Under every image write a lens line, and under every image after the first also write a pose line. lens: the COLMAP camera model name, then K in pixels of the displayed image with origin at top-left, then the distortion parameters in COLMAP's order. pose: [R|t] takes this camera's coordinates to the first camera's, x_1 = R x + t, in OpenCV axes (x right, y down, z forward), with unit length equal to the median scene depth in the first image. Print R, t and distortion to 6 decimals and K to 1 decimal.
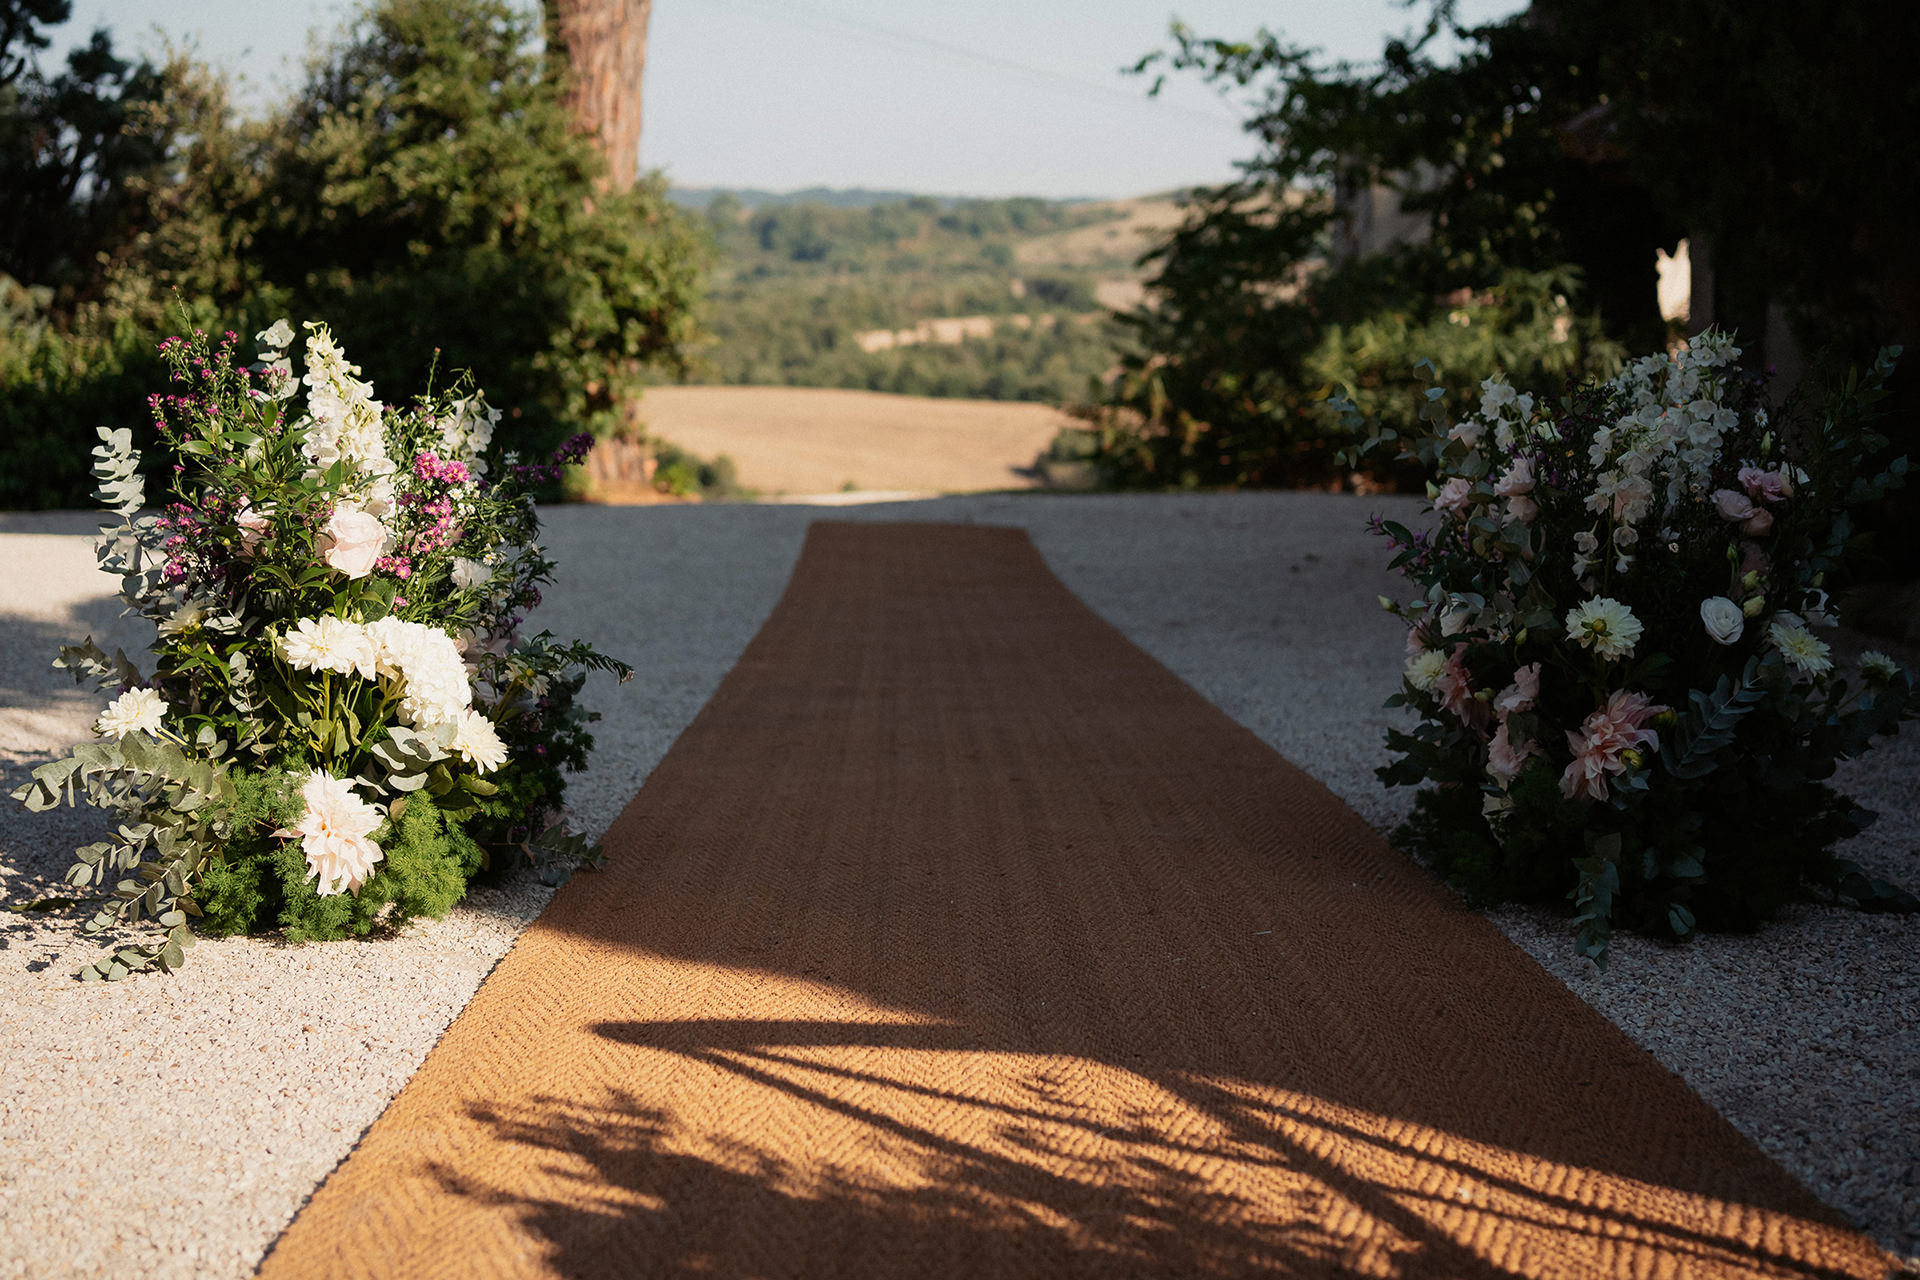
lens RADIAL K [[2020.8, 0, 960.5], [0, 2020.8, 638.7], [0, 0, 1]] dist [-0.135818, 0.000000]
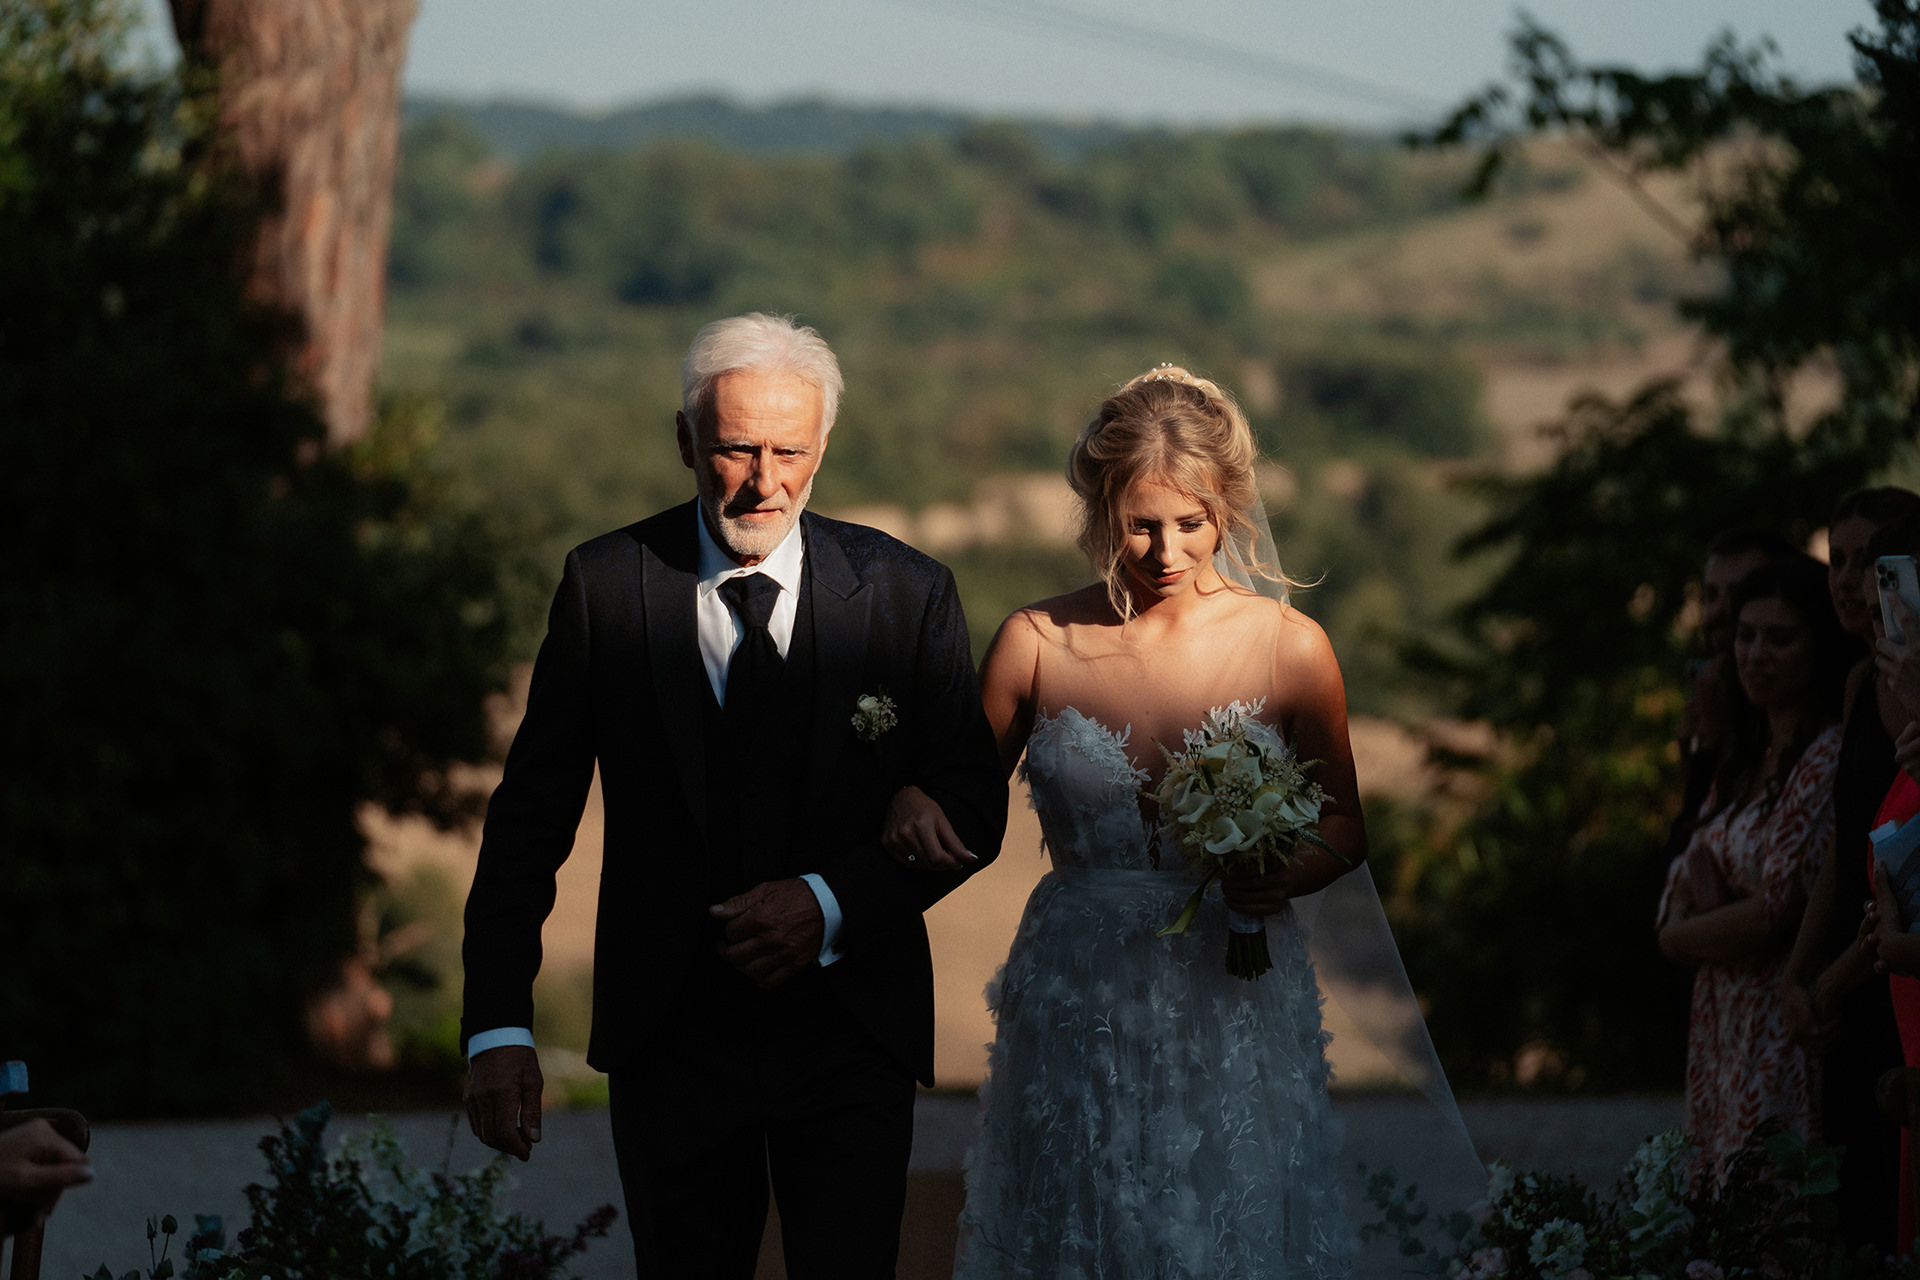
lens RADIAL K [[6538.4, 0, 959.6], [0, 6538.4, 639.8], [0, 0, 1]] dist [-0.424636, 0.000000]
pose [[0.999690, 0.002630, -0.024769, 0.004186], [-0.005402, 0.993633, -0.112533, -0.000598], [0.024315, 0.112632, 0.993339, -0.135135]]
